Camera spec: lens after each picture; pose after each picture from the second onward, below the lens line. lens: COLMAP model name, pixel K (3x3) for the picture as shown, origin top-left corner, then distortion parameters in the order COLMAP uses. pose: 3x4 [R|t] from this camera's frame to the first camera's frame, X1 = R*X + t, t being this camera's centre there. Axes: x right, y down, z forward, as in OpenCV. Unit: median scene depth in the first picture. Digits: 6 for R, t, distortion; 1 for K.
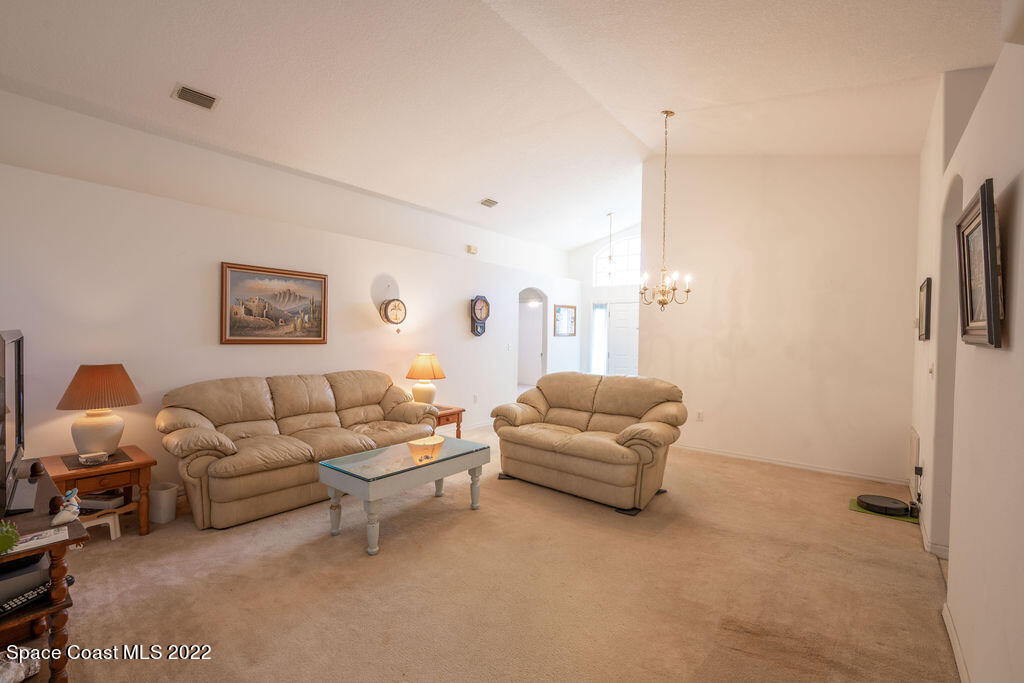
lens RADIAL K [[399.0, 0, 489.5], [0, 399.0, 340.6], [0, 0, 1]] dist [0.000109, 0.000032]
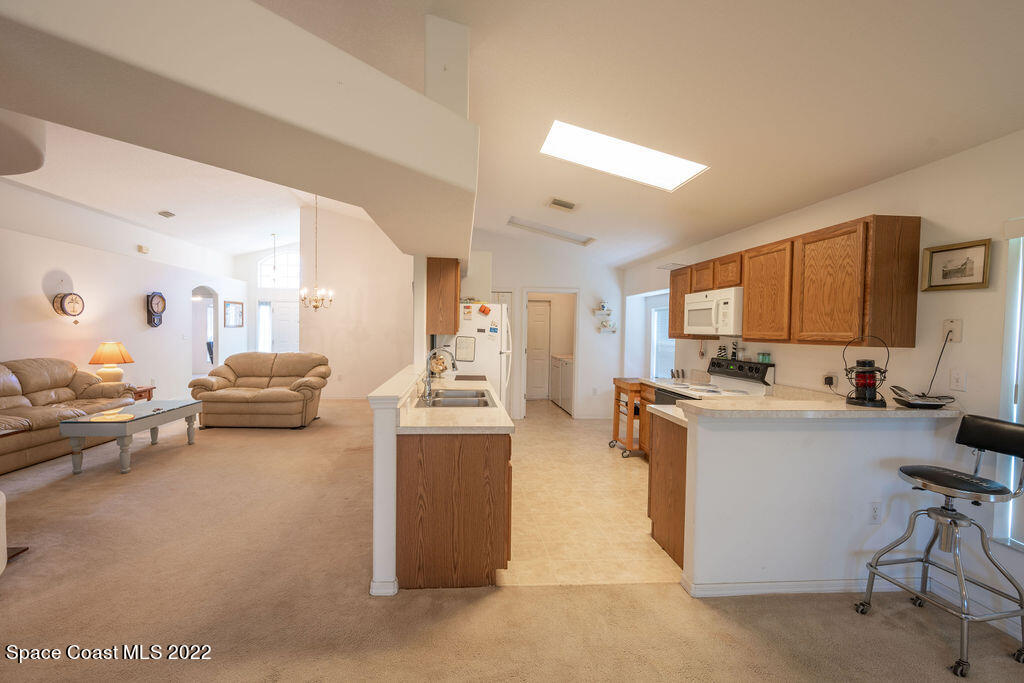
lens RADIAL K [[416.8, 0, 512.0], [0, 416.8, 341.5], [0, 0, 1]] dist [-0.014207, -0.000030]
pose [[0.656101, -0.022833, 0.754328, -0.322548], [0.005397, 0.999659, 0.025565, 0.007212], [-0.754654, -0.012702, 0.656000, -0.717735]]
